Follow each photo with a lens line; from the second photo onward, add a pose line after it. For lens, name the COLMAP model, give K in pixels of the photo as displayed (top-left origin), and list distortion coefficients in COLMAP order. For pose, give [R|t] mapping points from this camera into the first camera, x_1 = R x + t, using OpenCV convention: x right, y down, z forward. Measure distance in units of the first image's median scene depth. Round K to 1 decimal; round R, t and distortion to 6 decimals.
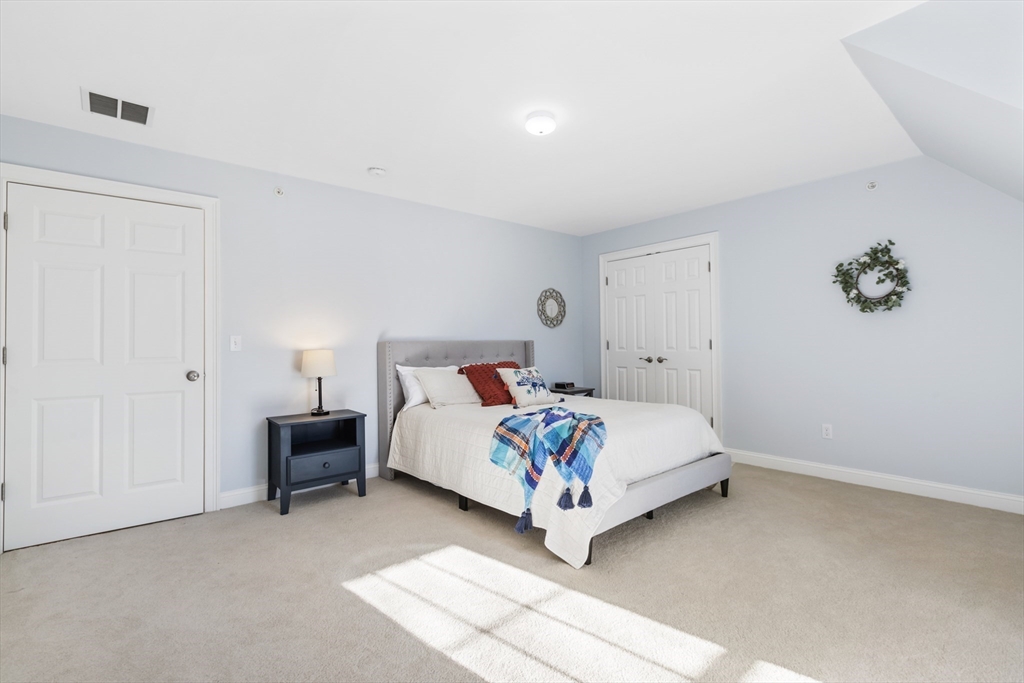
lens RADIAL K [[471.6, 0, 505.6], [0, 471.6, 343.3], [0, 0, 1]] dist [0.004215, 0.000352]
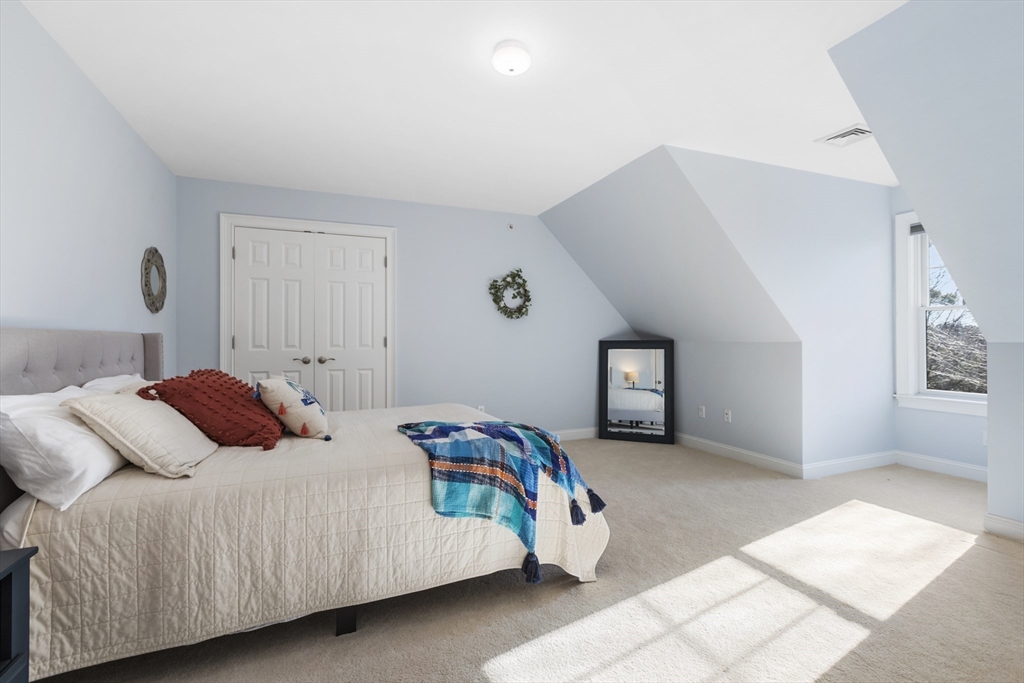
lens RADIAL K [[471.6, 0, 508.8], [0, 471.6, 338.5], [0, 0, 1]] dist [0.004215, 0.000352]
pose [[0.286630, 0.013319, 0.957949, -0.543247], [-0.000909, 0.999907, -0.013631, 0.010860], [-0.958041, 0.003036, 0.286615, 0.618422]]
